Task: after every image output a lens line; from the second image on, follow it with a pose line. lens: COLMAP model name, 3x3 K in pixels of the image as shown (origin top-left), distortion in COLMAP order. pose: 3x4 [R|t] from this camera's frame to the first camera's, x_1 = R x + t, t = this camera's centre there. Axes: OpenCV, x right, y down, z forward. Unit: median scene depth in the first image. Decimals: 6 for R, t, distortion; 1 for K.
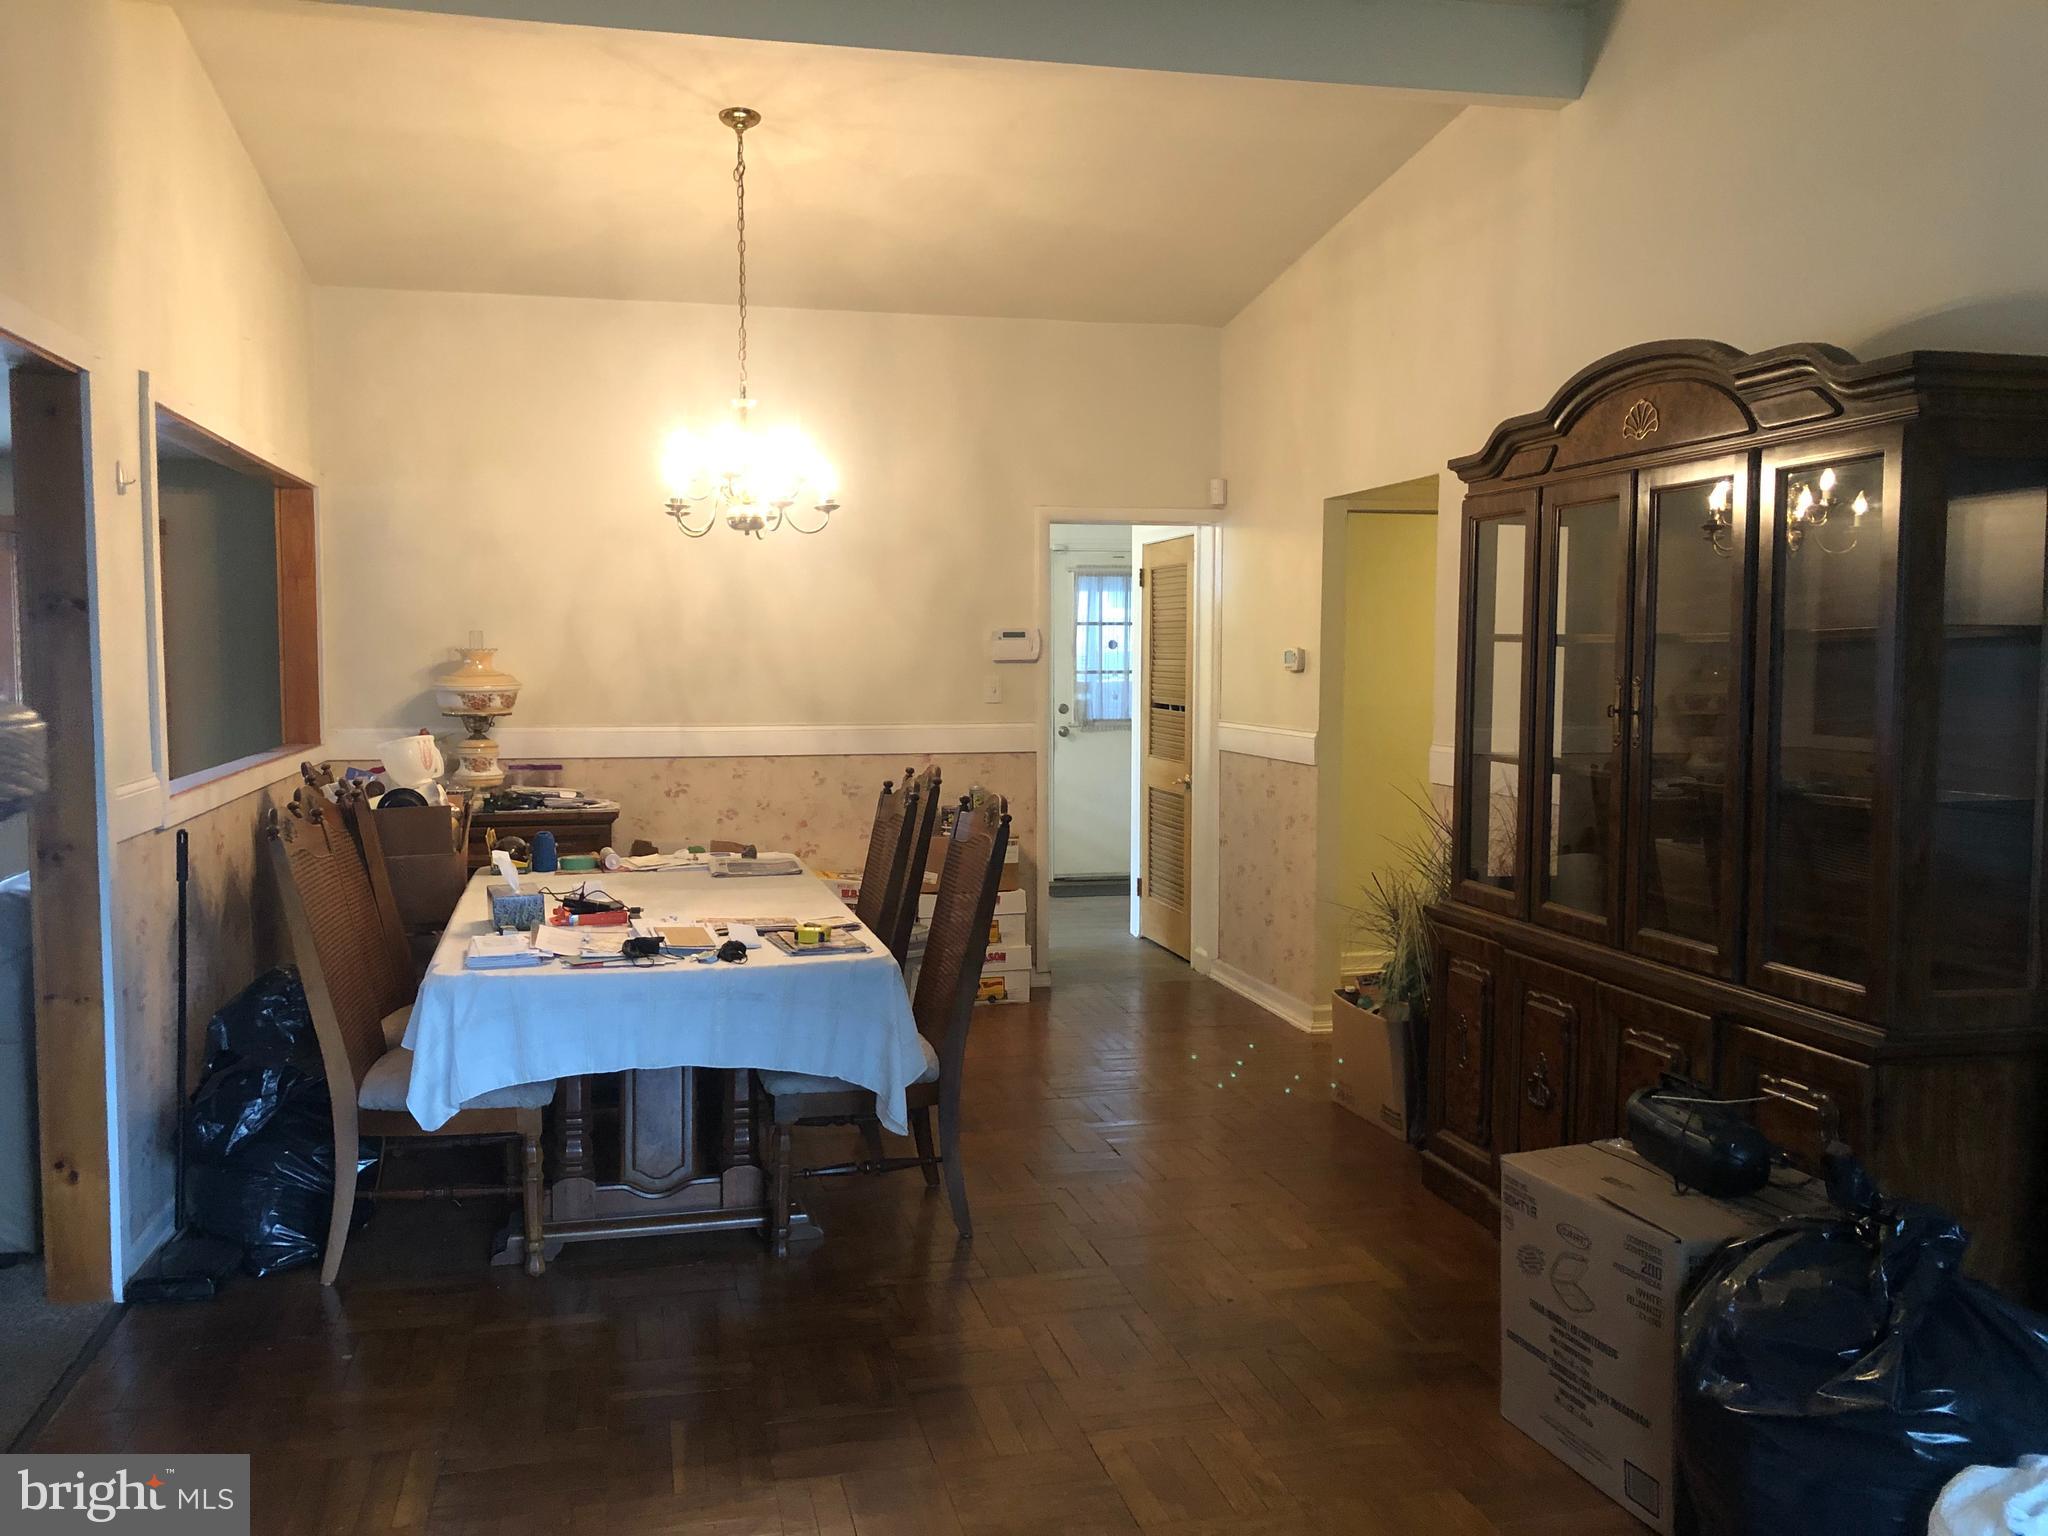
lens RADIAL K [[1685.9, 0, 1022.4], [0, 1685.9, 766.0], [0, 0, 1]] dist [0.027320, -0.021104]
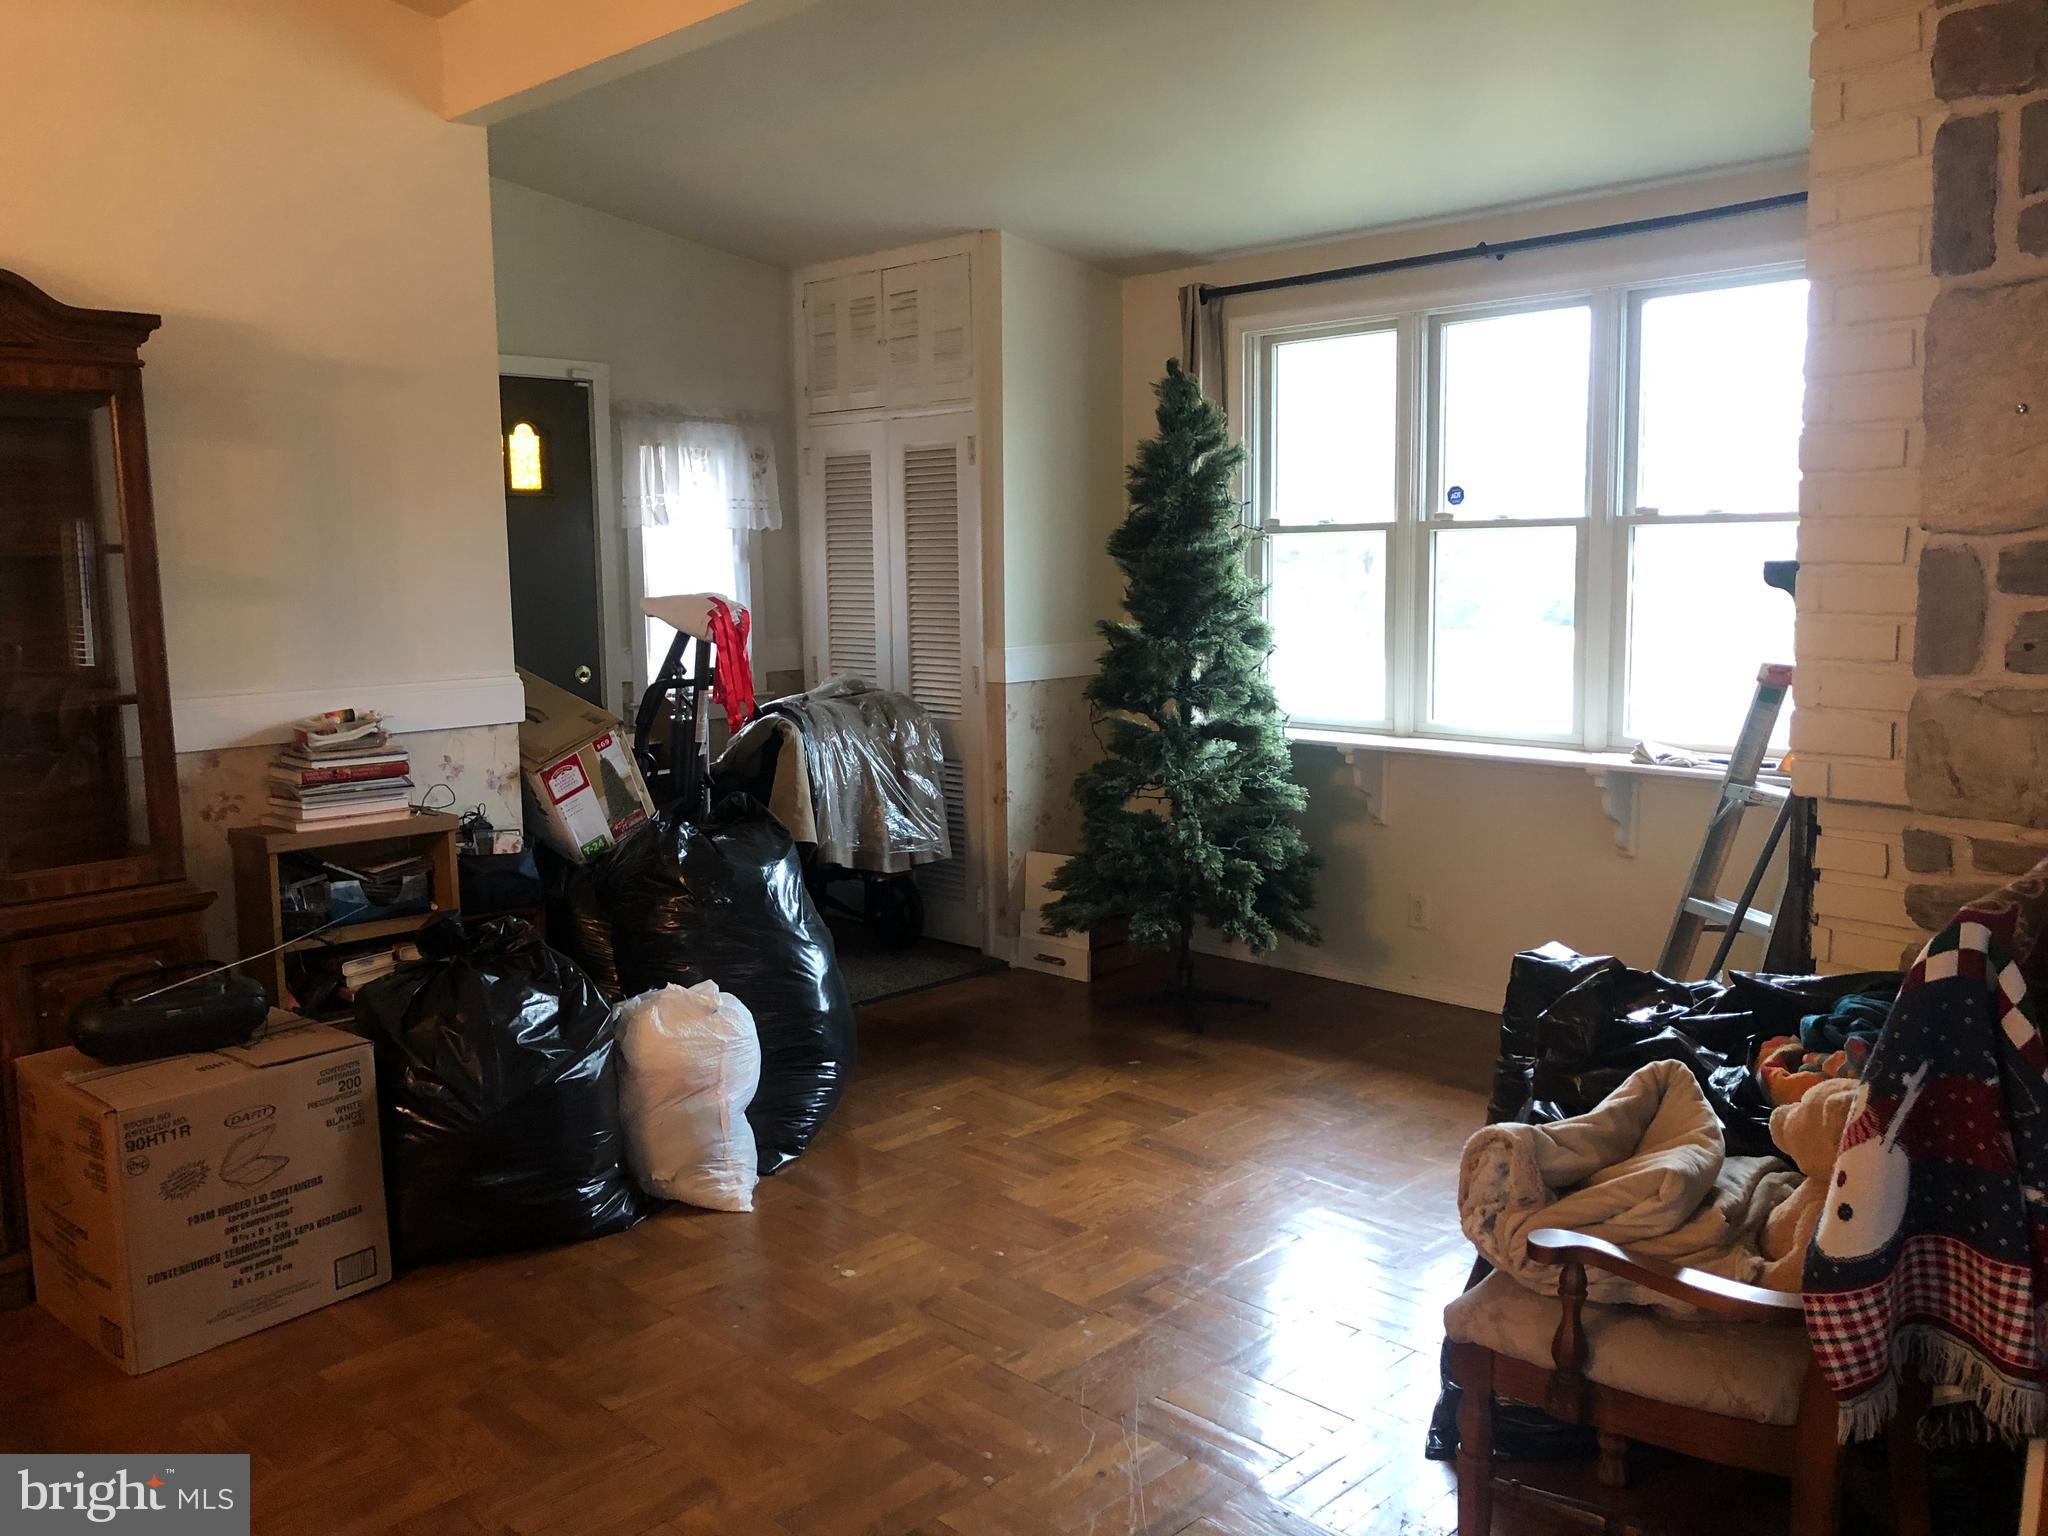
lens RADIAL K [[1685.9, 0, 1023.8], [0, 1685.9, 767.1], [0, 0, 1]] dist [0.027320, -0.021104]
pose [[-0.526436, -0.101583, 0.844124, -0.813002], [0.072251, 0.983900, 0.163462, -0.077730], [-0.847139, 0.147041, -0.510621, 1.106216]]
